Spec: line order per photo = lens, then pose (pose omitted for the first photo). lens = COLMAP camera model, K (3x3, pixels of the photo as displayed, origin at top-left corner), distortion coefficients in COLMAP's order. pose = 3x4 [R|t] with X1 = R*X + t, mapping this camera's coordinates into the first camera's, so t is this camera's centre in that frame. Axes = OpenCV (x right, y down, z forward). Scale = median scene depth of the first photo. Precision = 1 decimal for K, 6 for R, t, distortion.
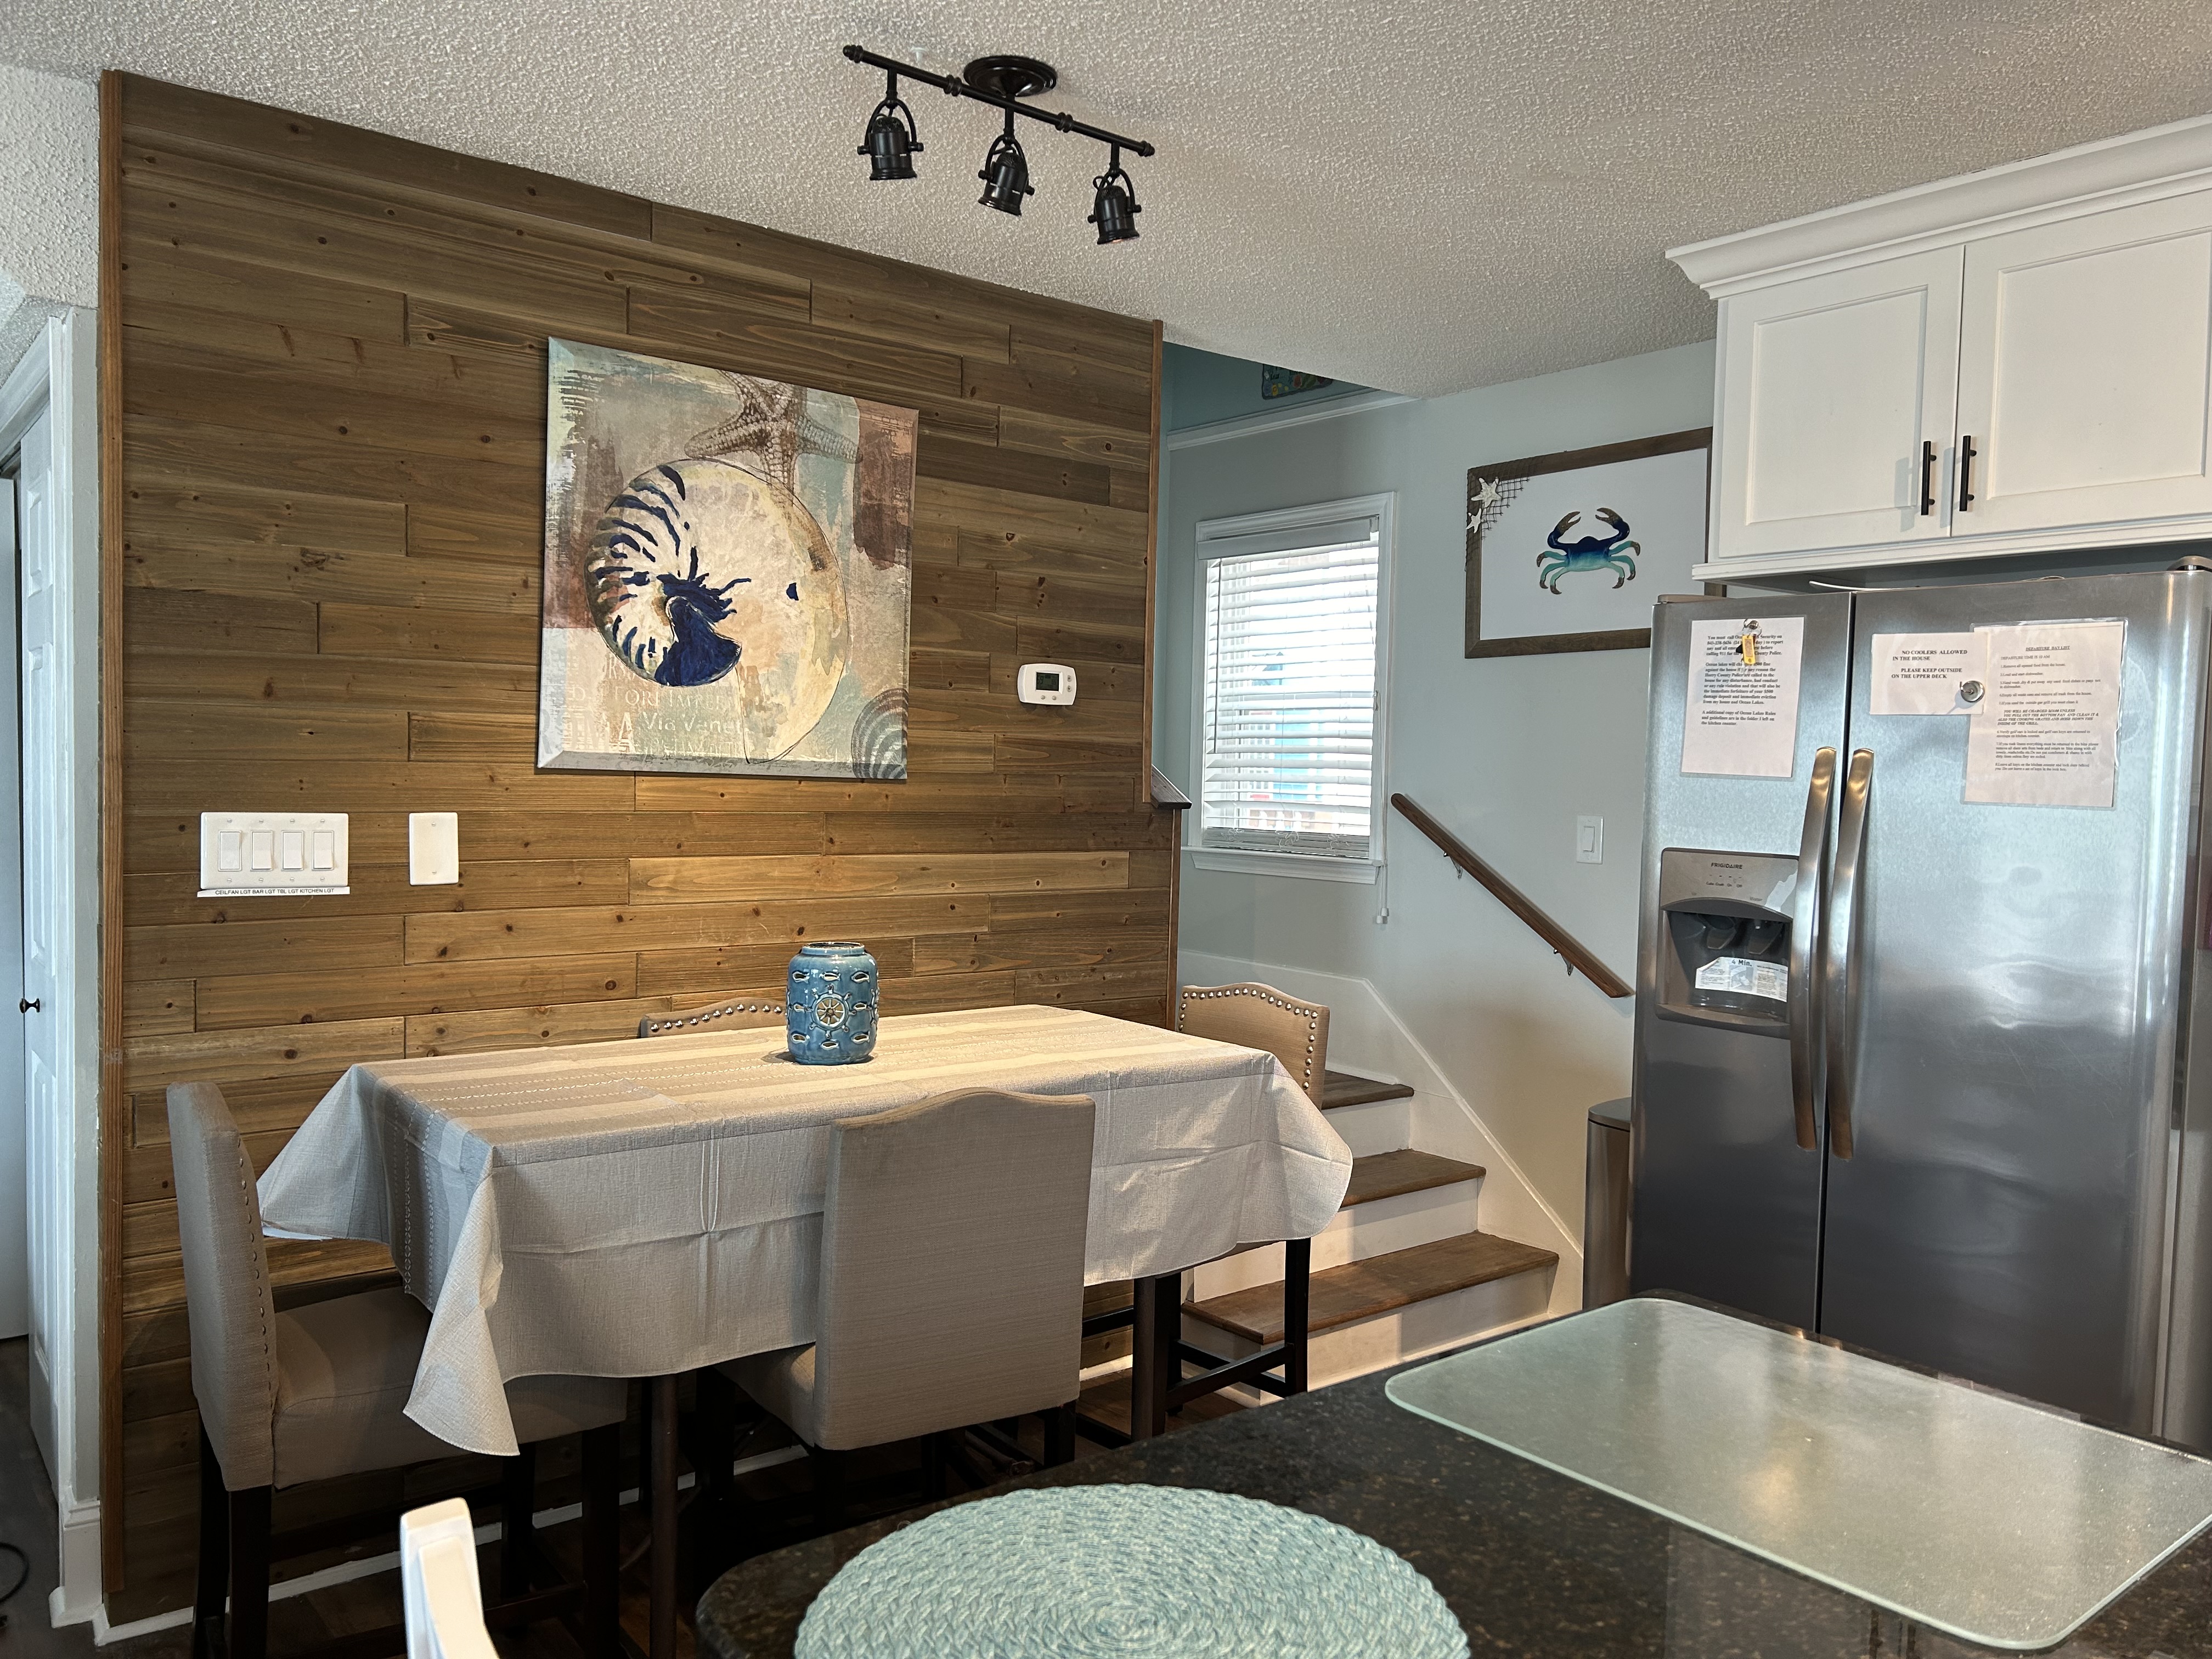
lens RADIAL K [[1643.8, 0, 1100.3], [0, 1643.8, 840.5], [0, 0, 1]] dist [0.032917, -0.036456]
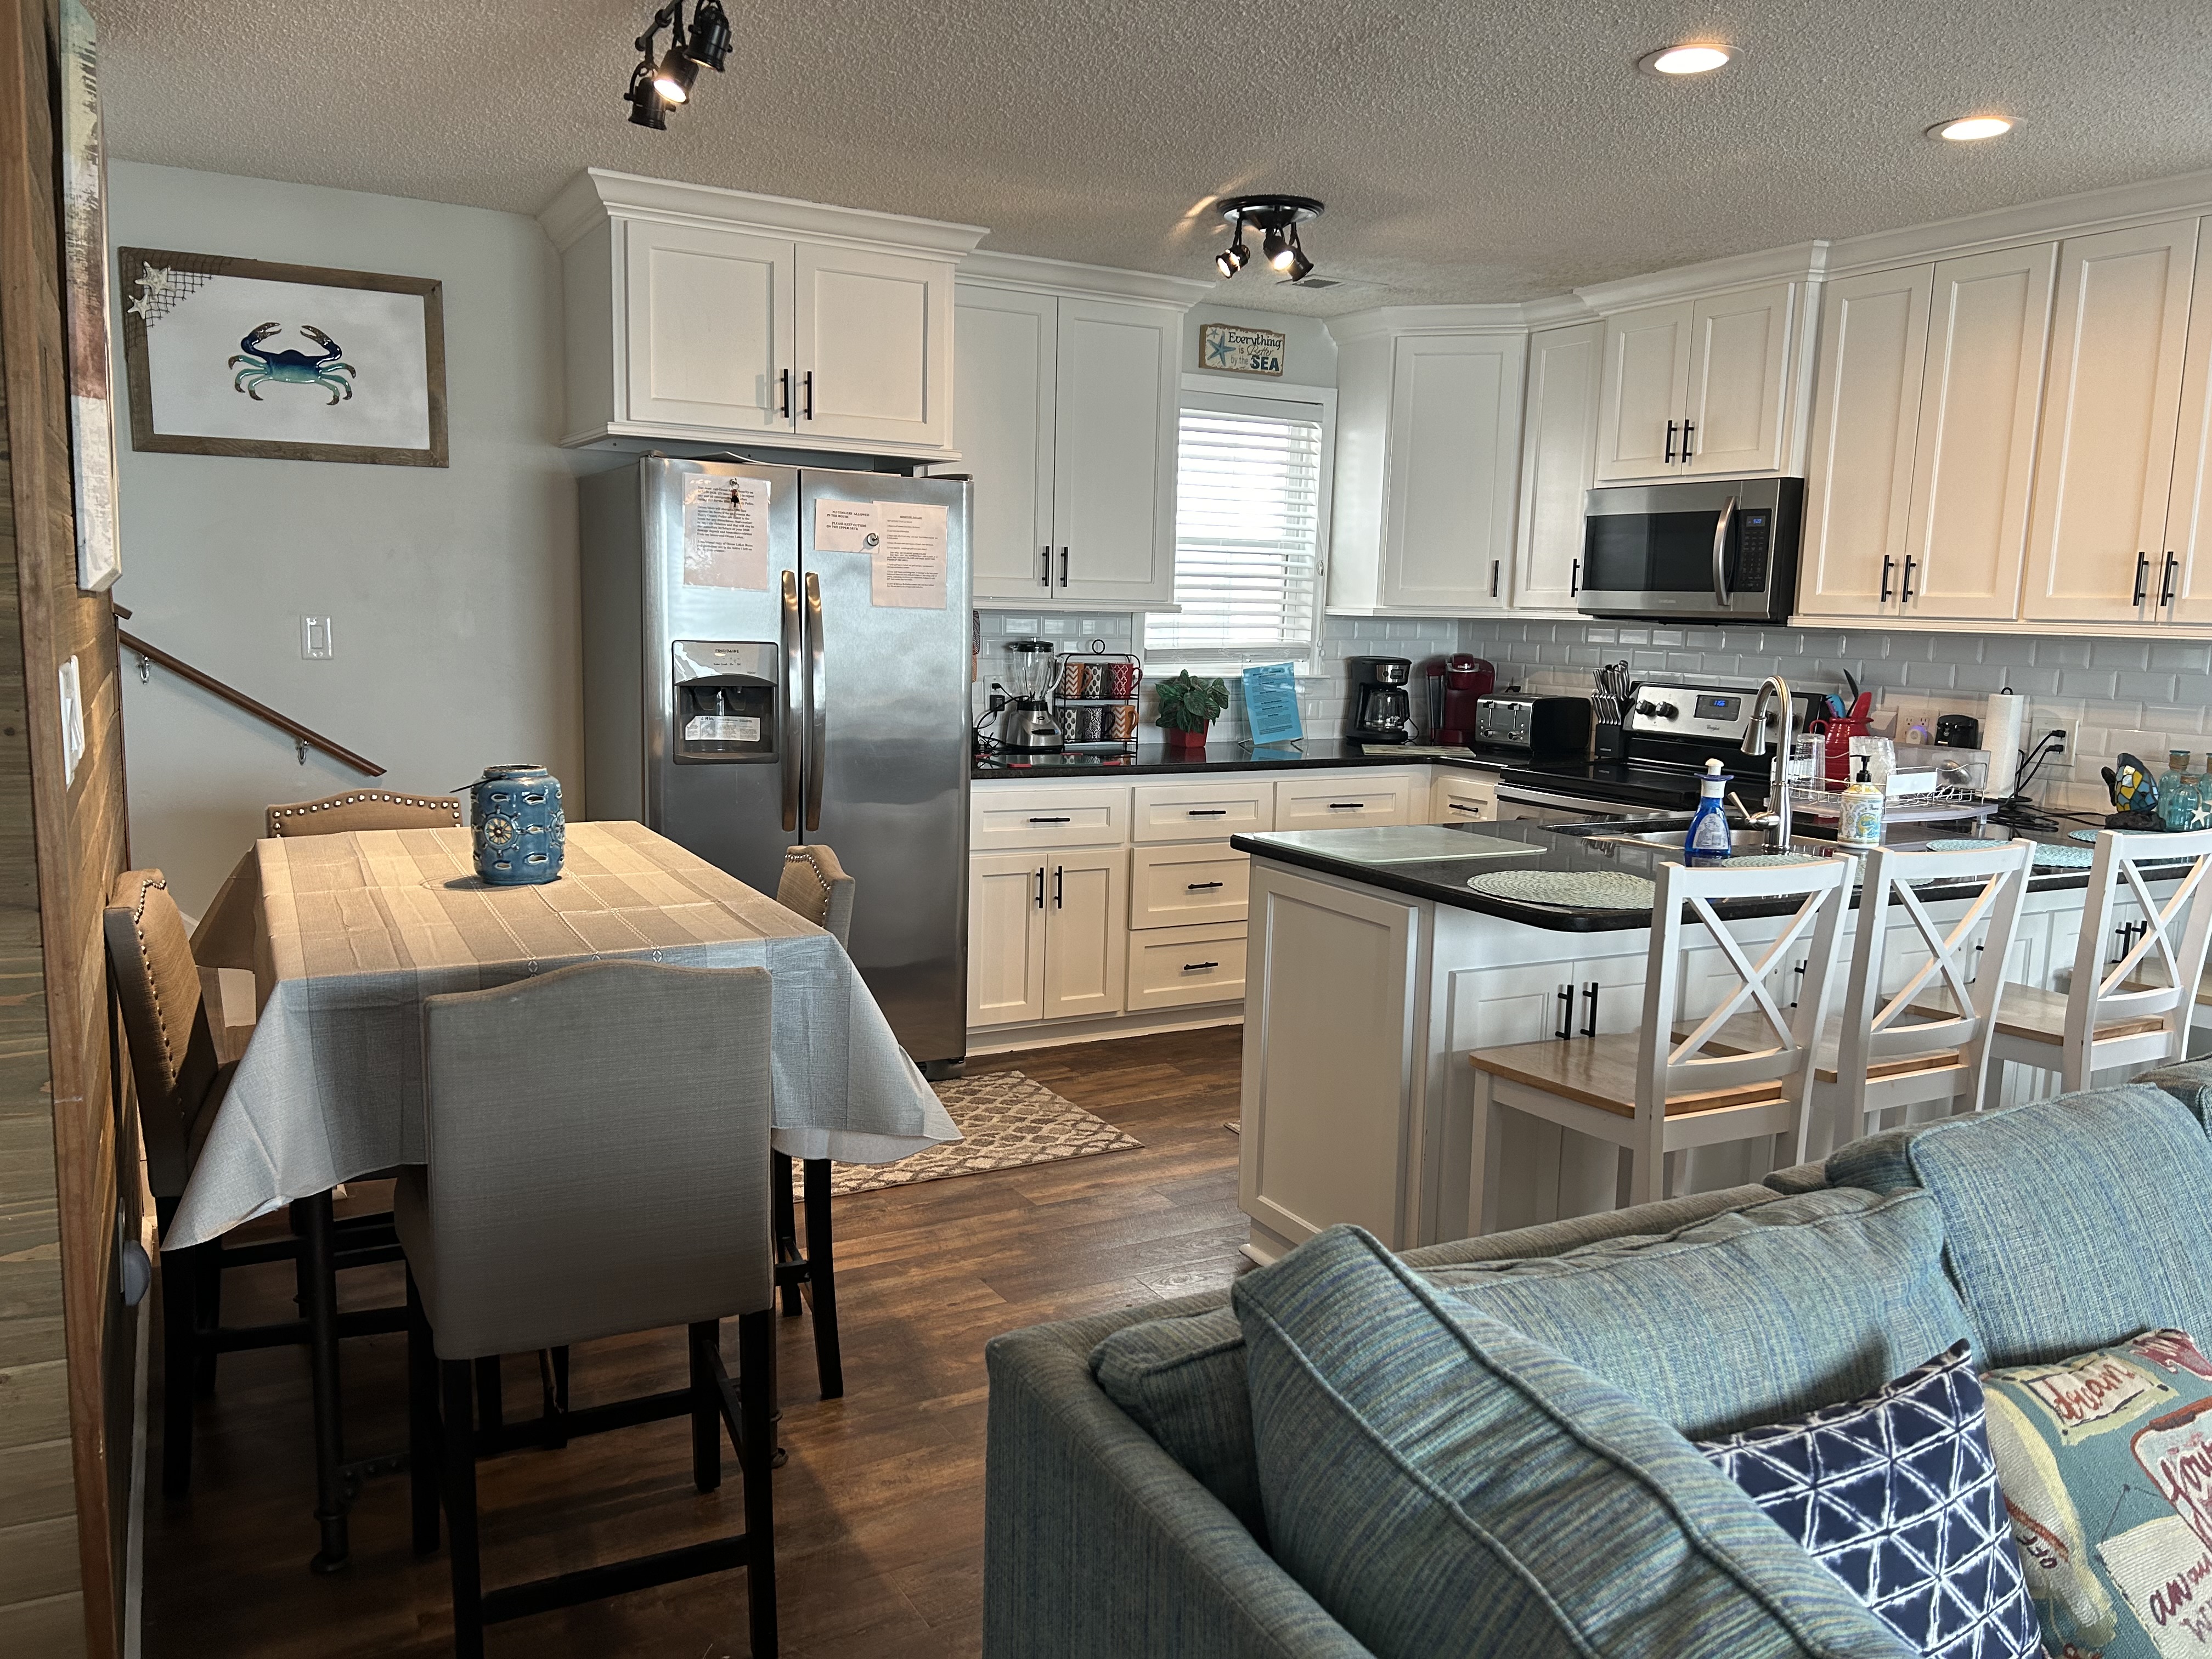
lens RADIAL K [[1643.8, 0, 1118.3], [0, 1643.8, 835.2], [0, 0, 1]] dist [0.032917, -0.036456]
pose [[0.172571, -0.153463, 0.972969, -0.999526], [0.020635, 0.988135, 0.152196, -0.038681], [-0.984781, -0.006188, 0.173690, 0.417403]]
